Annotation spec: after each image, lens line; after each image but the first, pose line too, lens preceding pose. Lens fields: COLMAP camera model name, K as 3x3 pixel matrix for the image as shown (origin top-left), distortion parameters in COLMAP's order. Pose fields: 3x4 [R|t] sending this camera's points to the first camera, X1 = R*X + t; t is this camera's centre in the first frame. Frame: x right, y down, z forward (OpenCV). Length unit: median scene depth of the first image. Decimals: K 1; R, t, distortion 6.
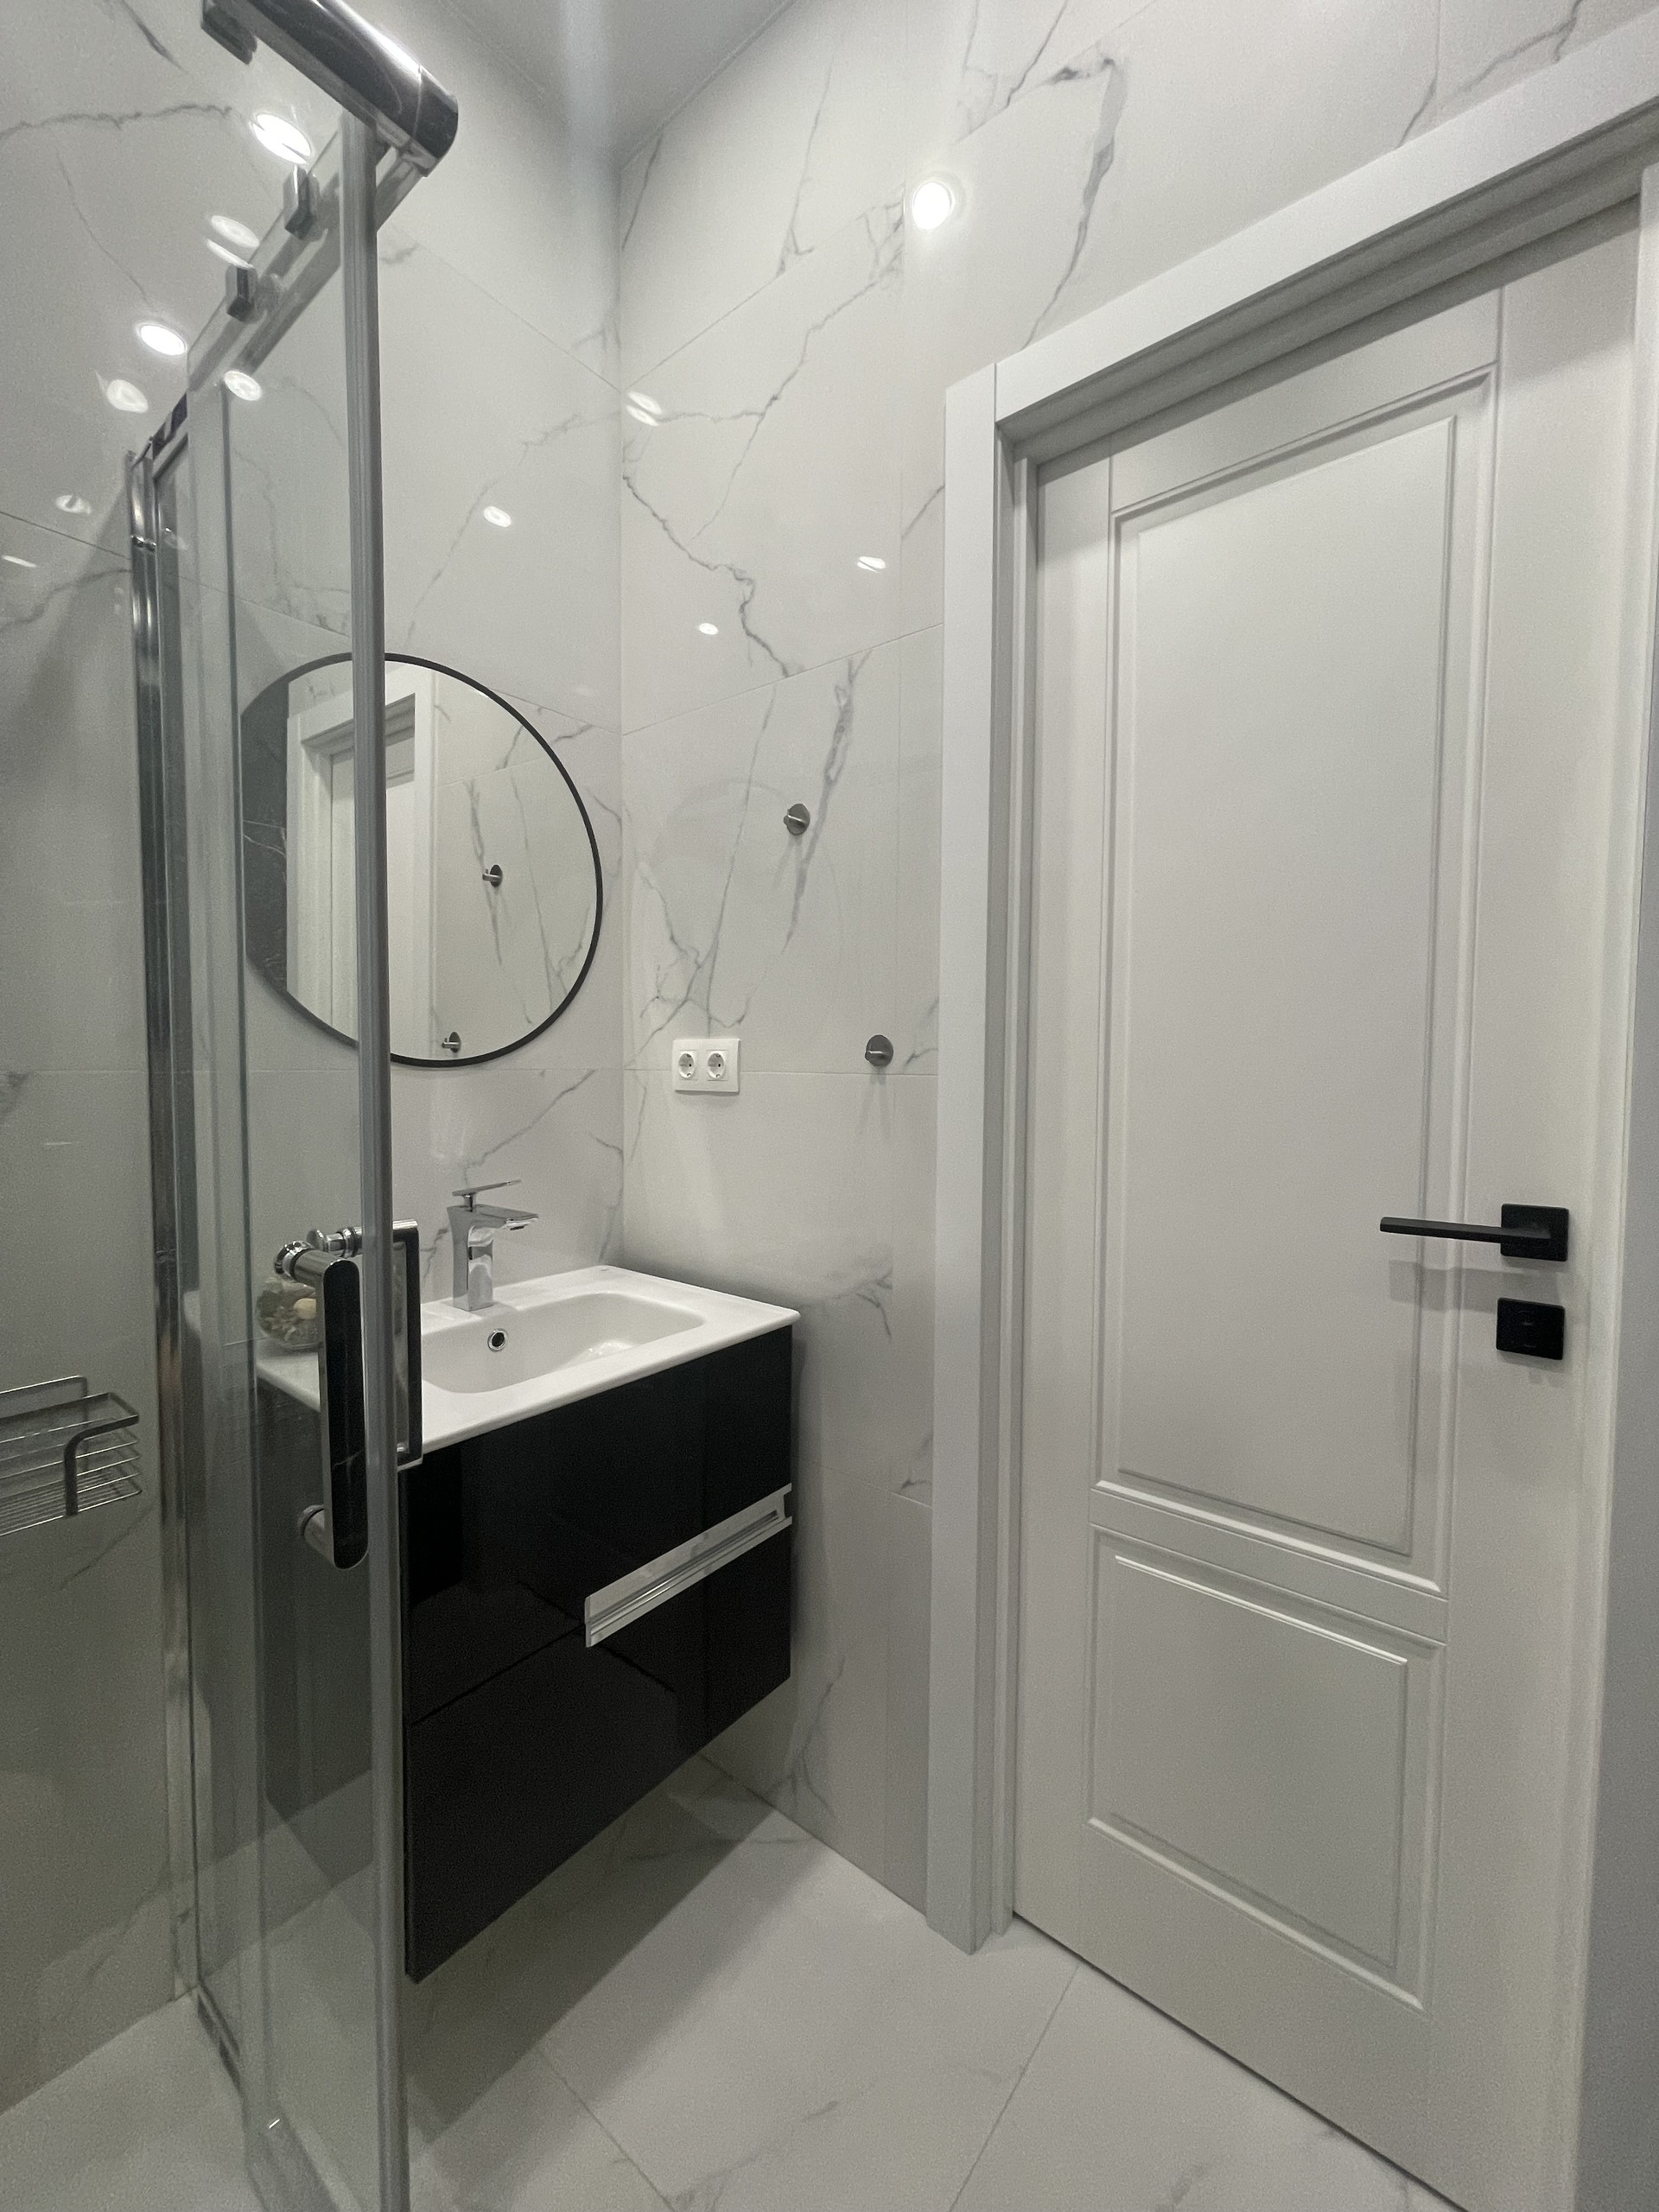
lens RADIAL K [[887.7, 0, 848.3], [0, 887.7, 1116.9], [0, 0, 1]] dist [0.001139, 0.000387]
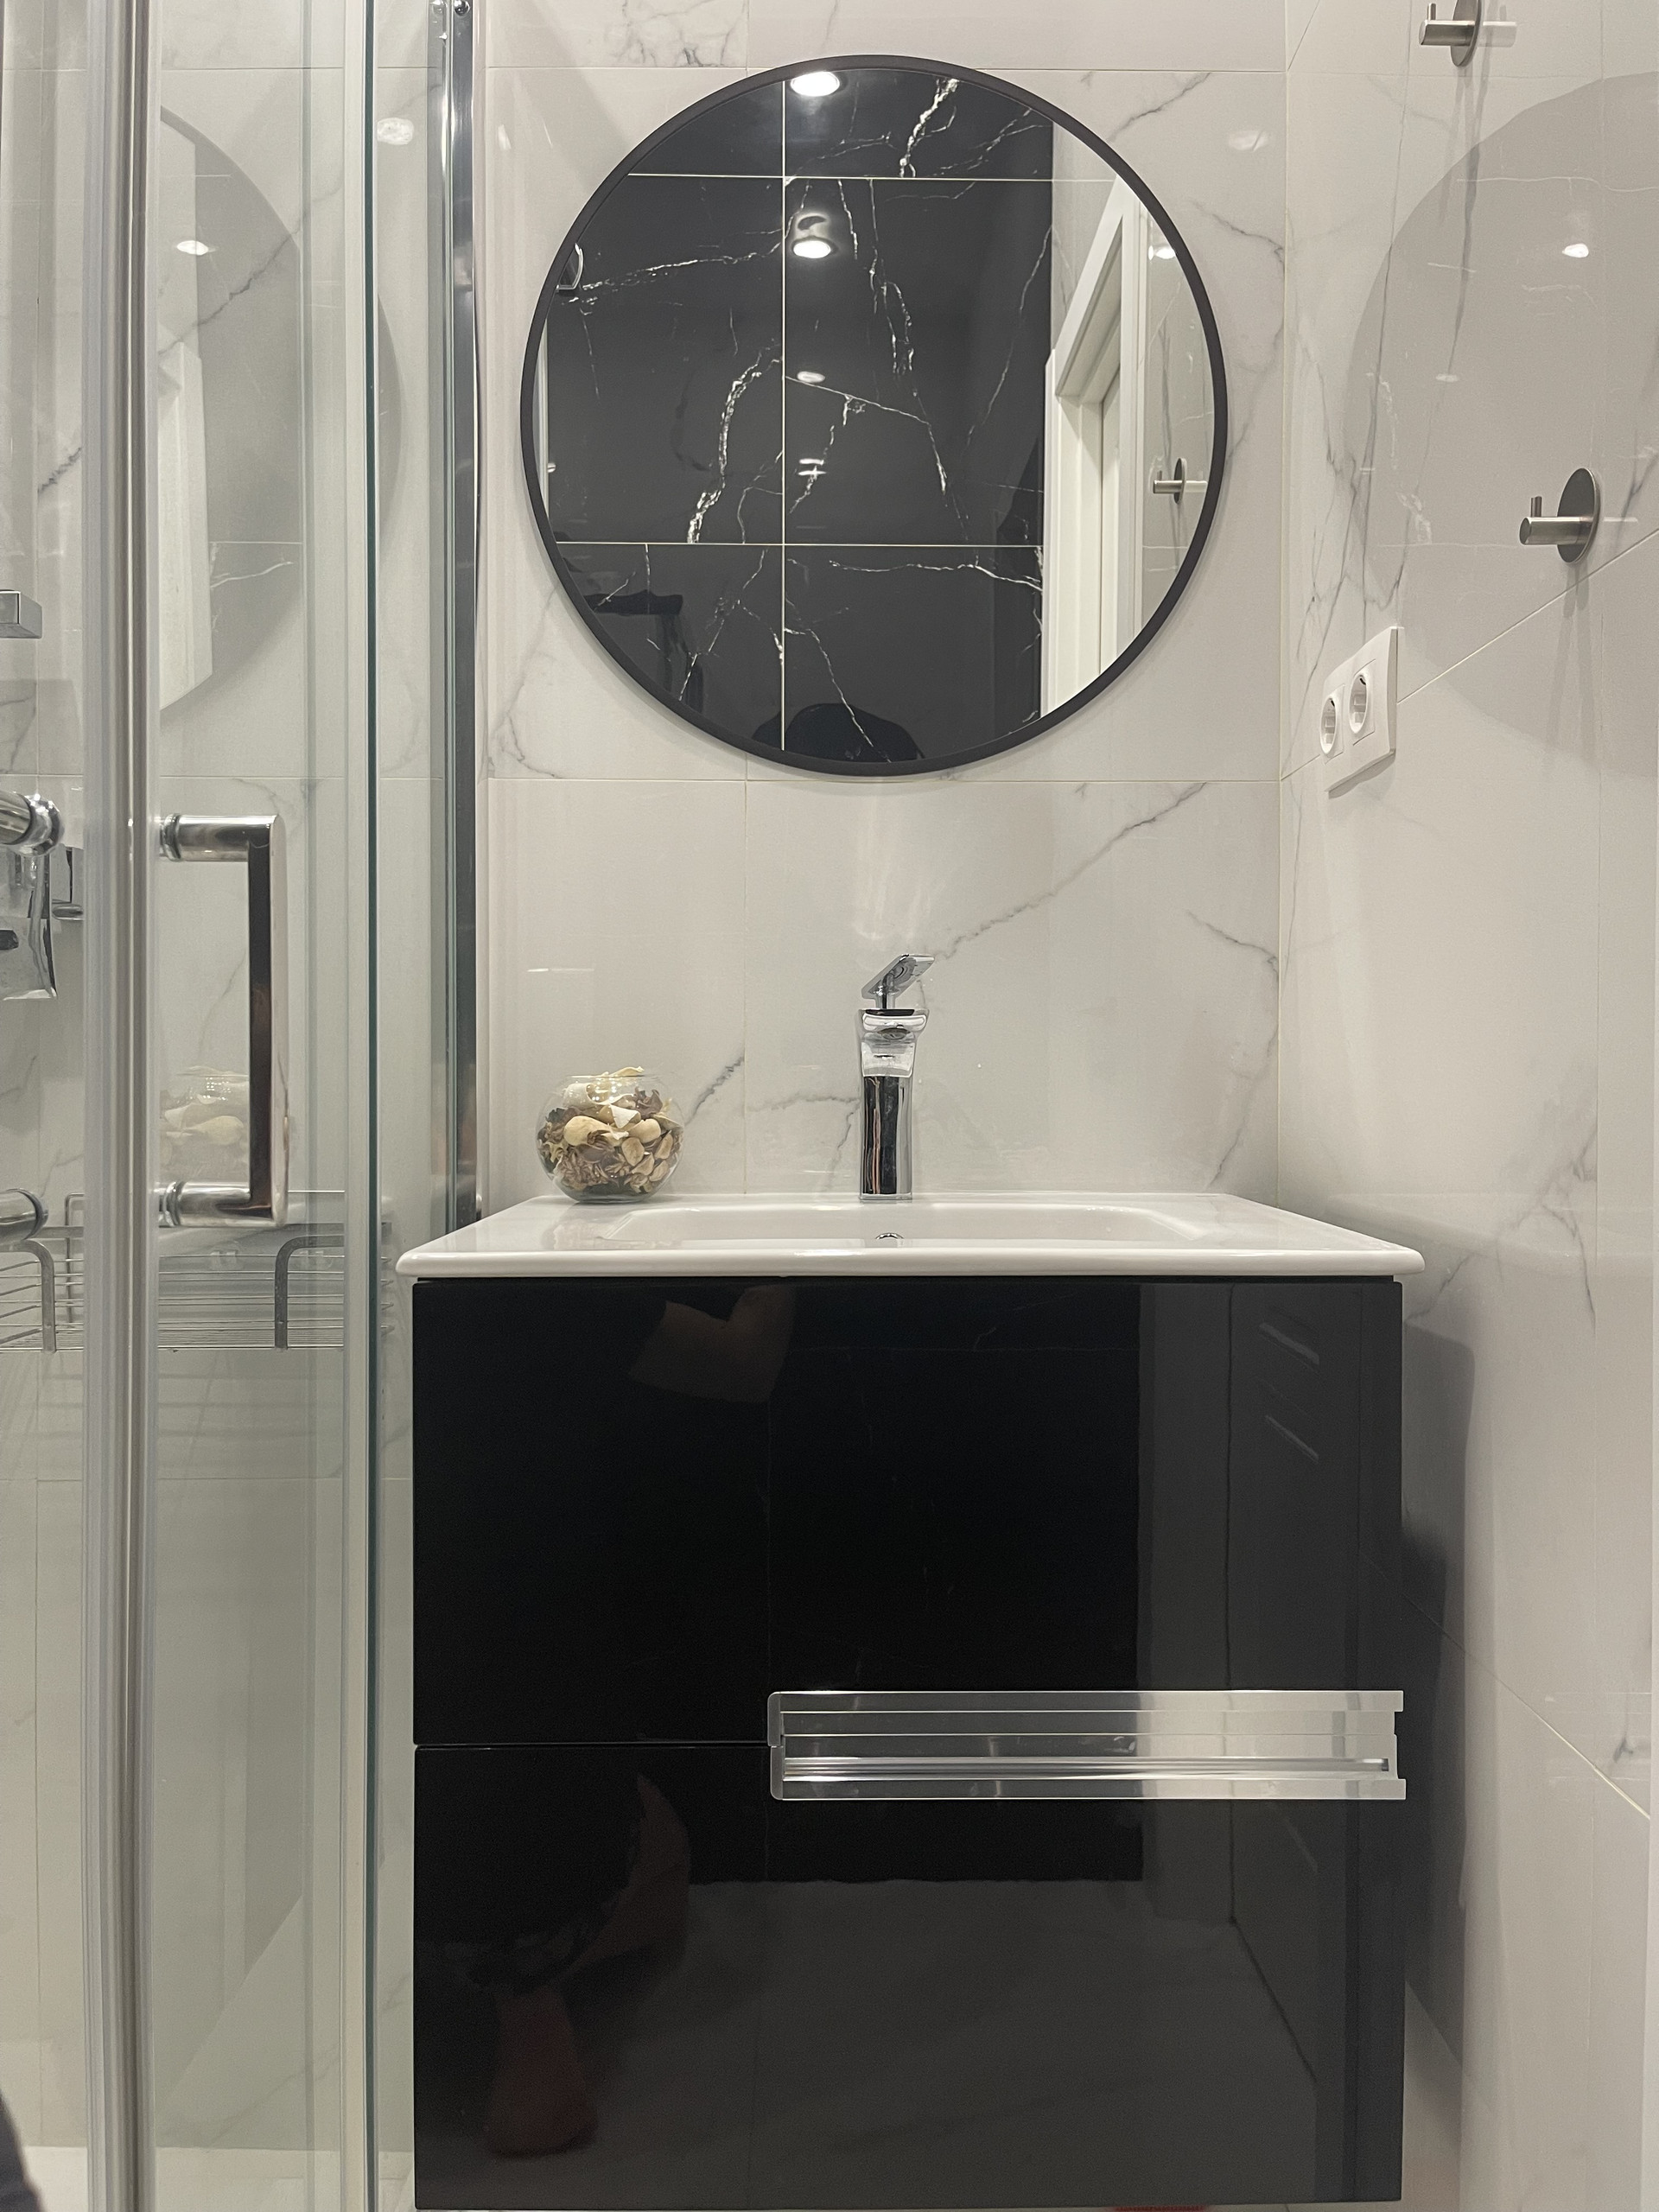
lens RADIAL K [[1703.0, 0, 828.1], [0, 1703.0, 1101.7], [0, 0, 1]] dist [0.025233, -0.005732]
pose [[0.628196, 0.002685, -0.778051, 0.335843], [-0.037703, 0.998924, -0.026994, 0.167413], [0.777141, 0.046292, 0.627621, 0.290928]]
